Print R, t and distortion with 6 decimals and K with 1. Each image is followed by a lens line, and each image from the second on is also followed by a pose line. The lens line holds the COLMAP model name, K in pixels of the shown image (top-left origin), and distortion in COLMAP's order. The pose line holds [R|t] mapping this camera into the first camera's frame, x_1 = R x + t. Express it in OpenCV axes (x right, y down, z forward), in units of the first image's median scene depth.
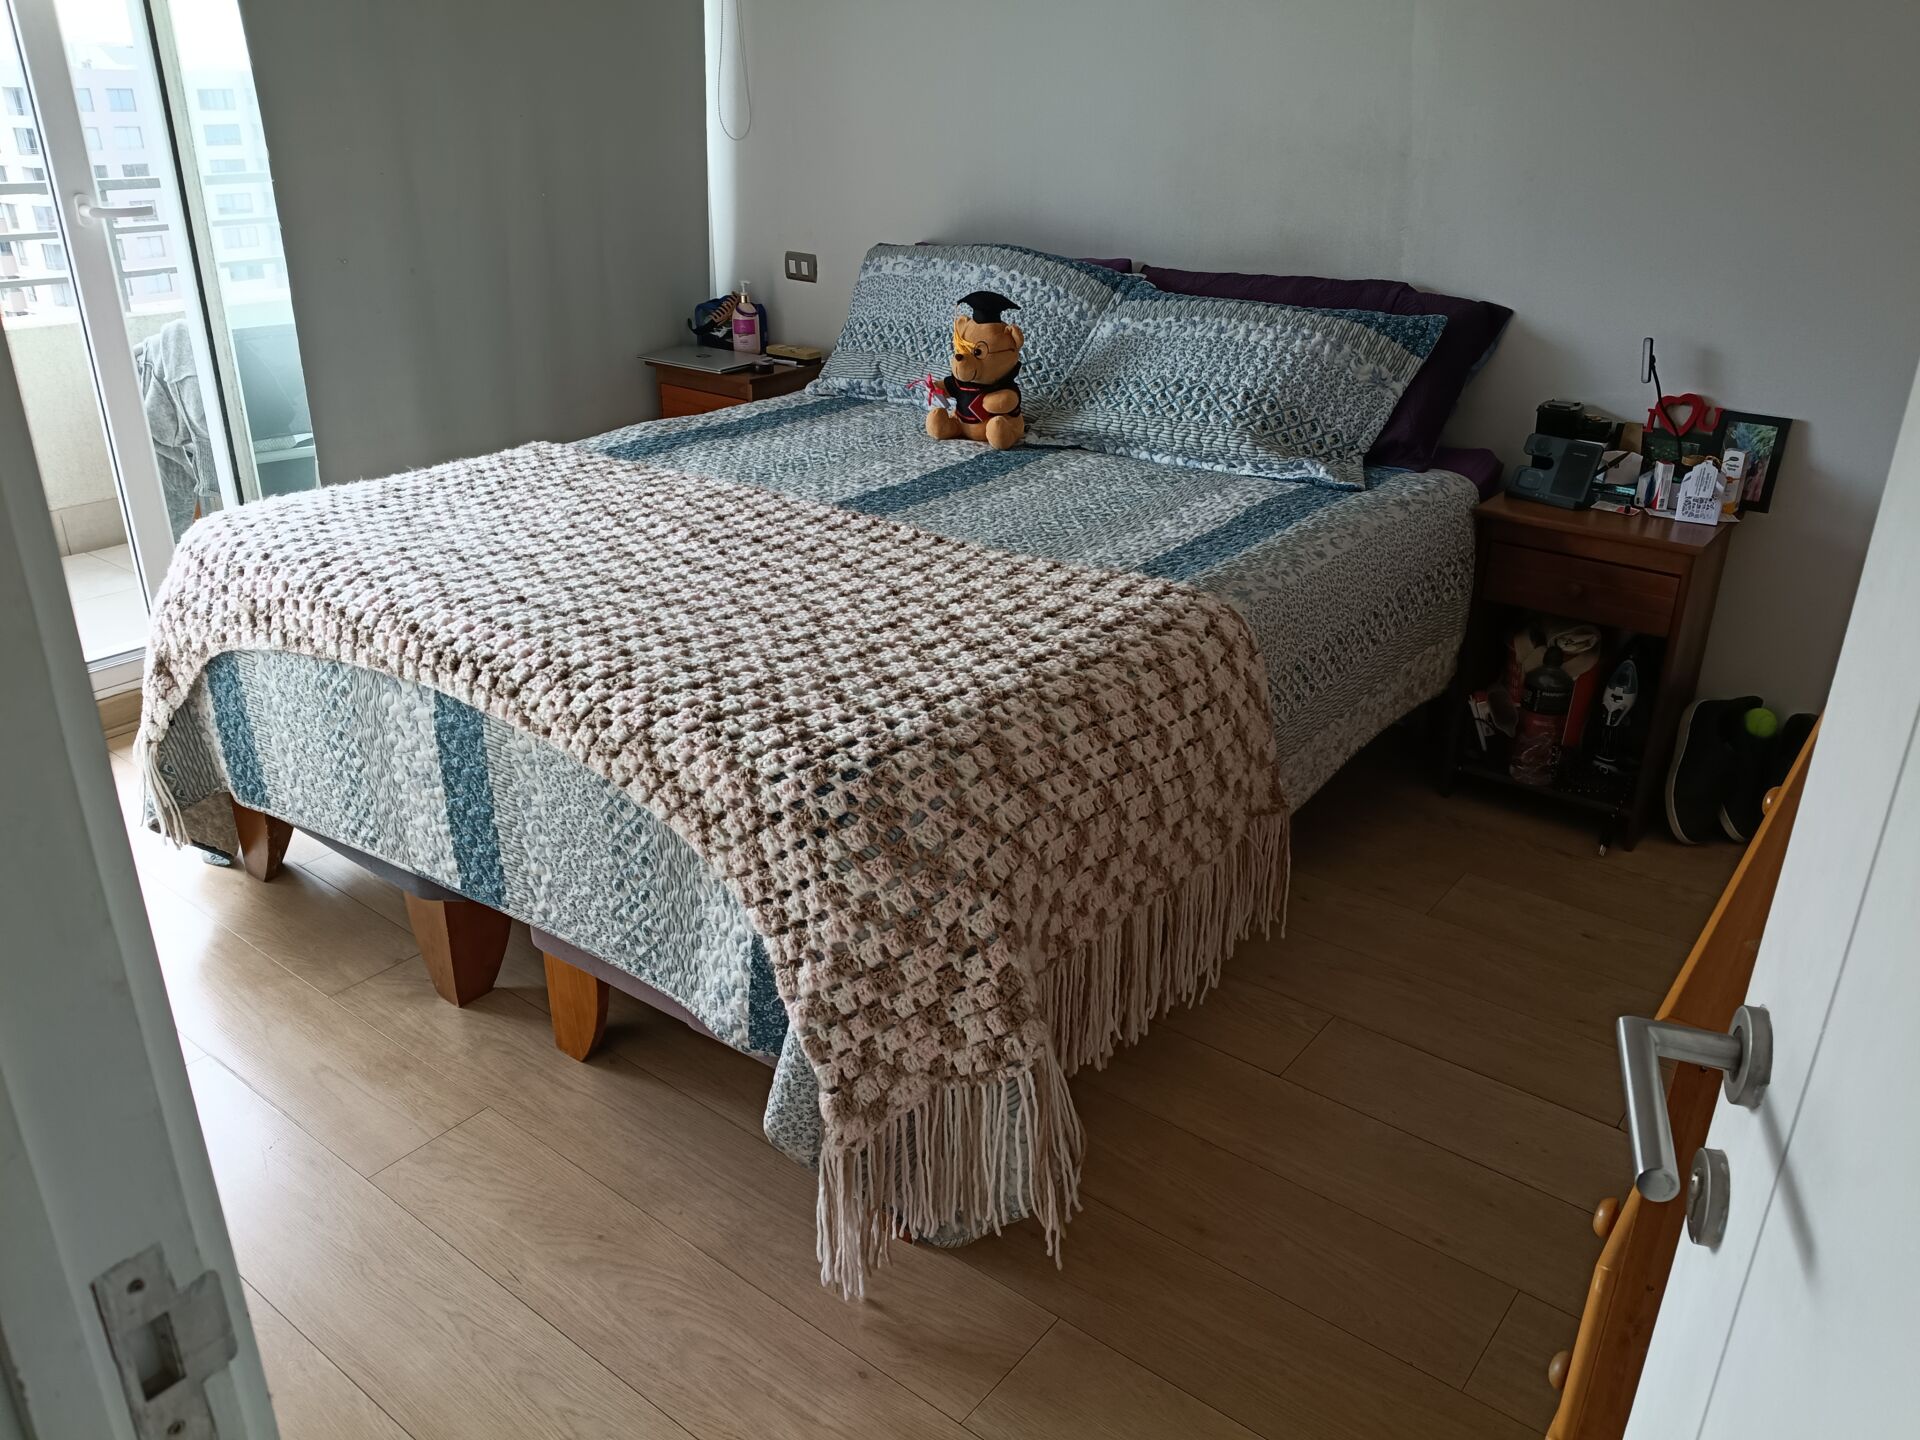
lens RADIAL K [[1437.5, 0, 963.3], [0, 1437.5, 714.6], [0, 0, 1]] dist [0.142846, -0.393597]
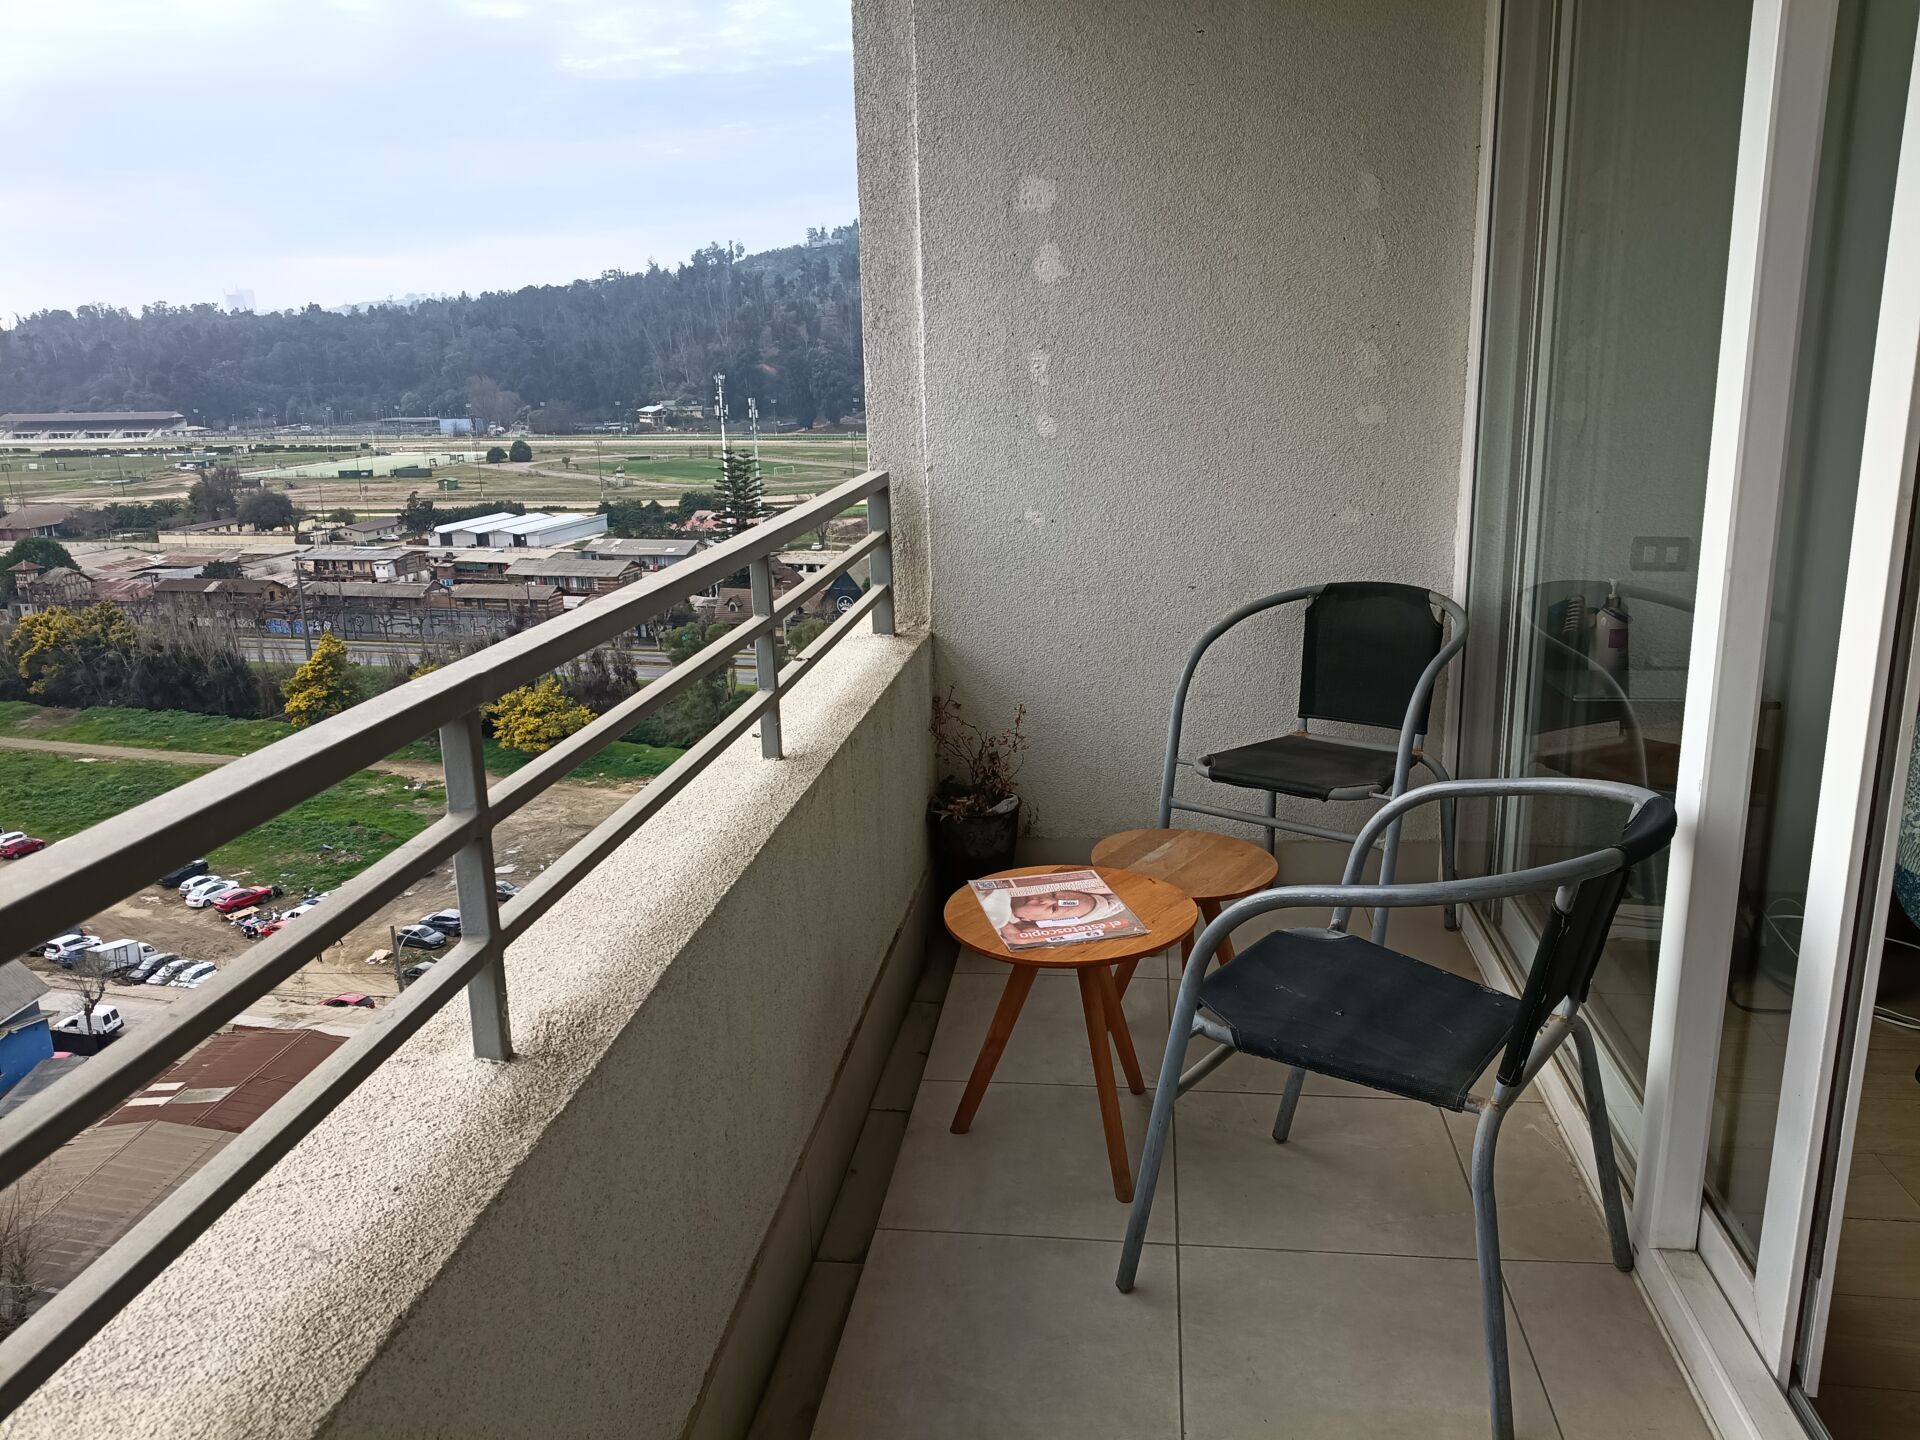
lens RADIAL K [[1435.3, 0, 955.5], [0, 1435.3, 711.3], [0, 0, 1]] dist [0.084444, -0.203765]
pose [[0.863907, -0.156475, 0.478727, -1.648834], [0.232386, 0.967128, -0.103252, -0.471918], [-0.446834, 0.200450, 0.871871, 1.029224]]
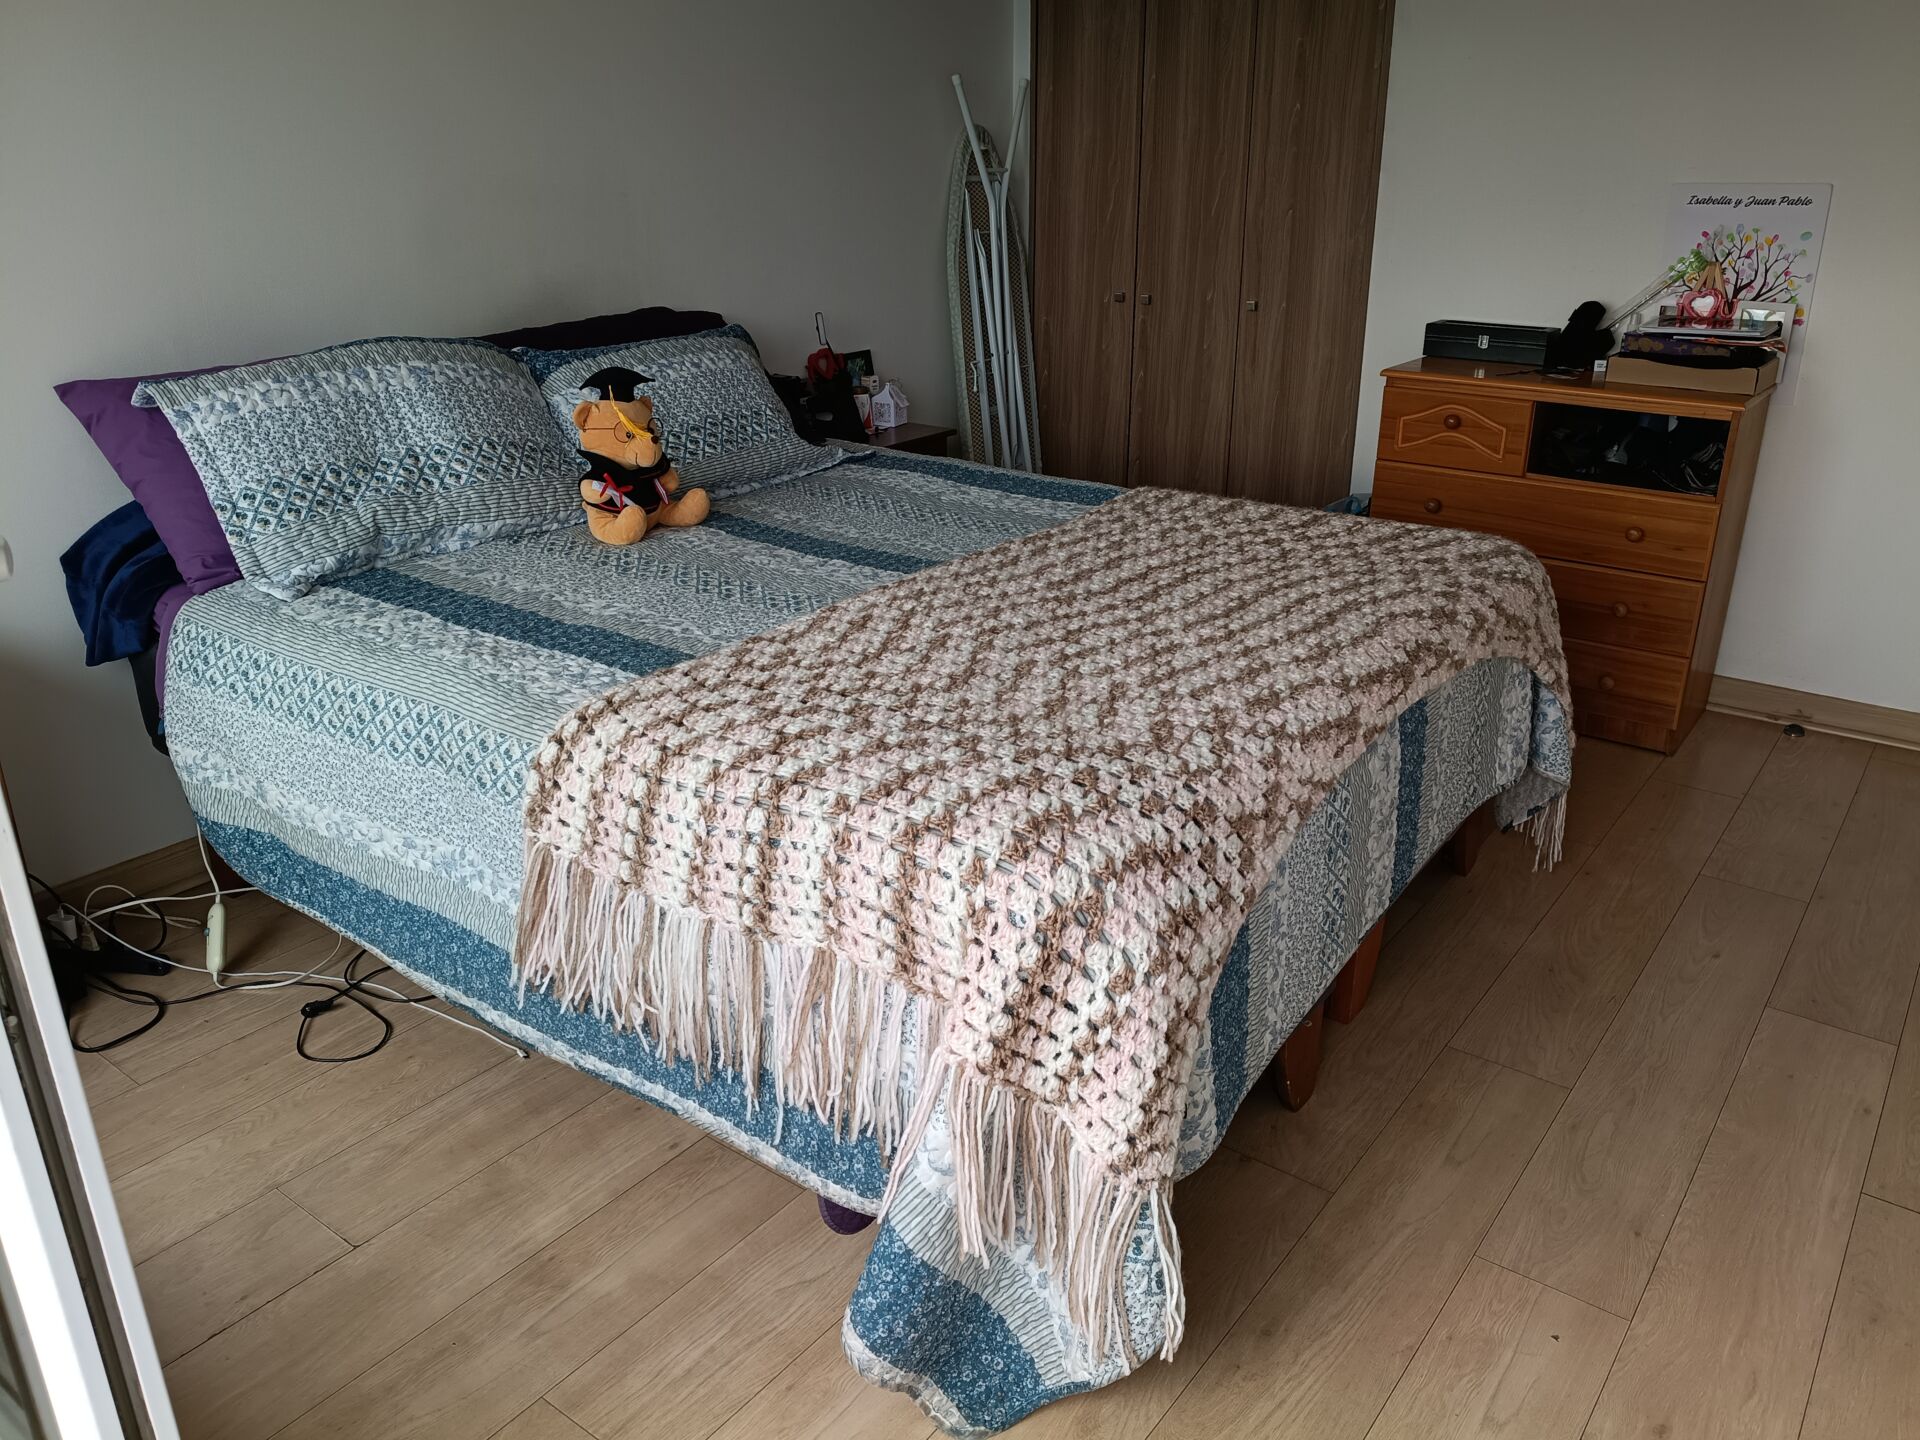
lens RADIAL K [[1437.5, 0, 963.3], [0, 1437.5, 714.6], [0, 0, 1]] dist [0.142846, -0.393597]
pose [[-0.015307, -0.377349, 0.925945, -1.282851], [0.404222, 0.844670, 0.350909, -0.492085], [-0.914533, 0.379659, 0.139604, 1.110867]]
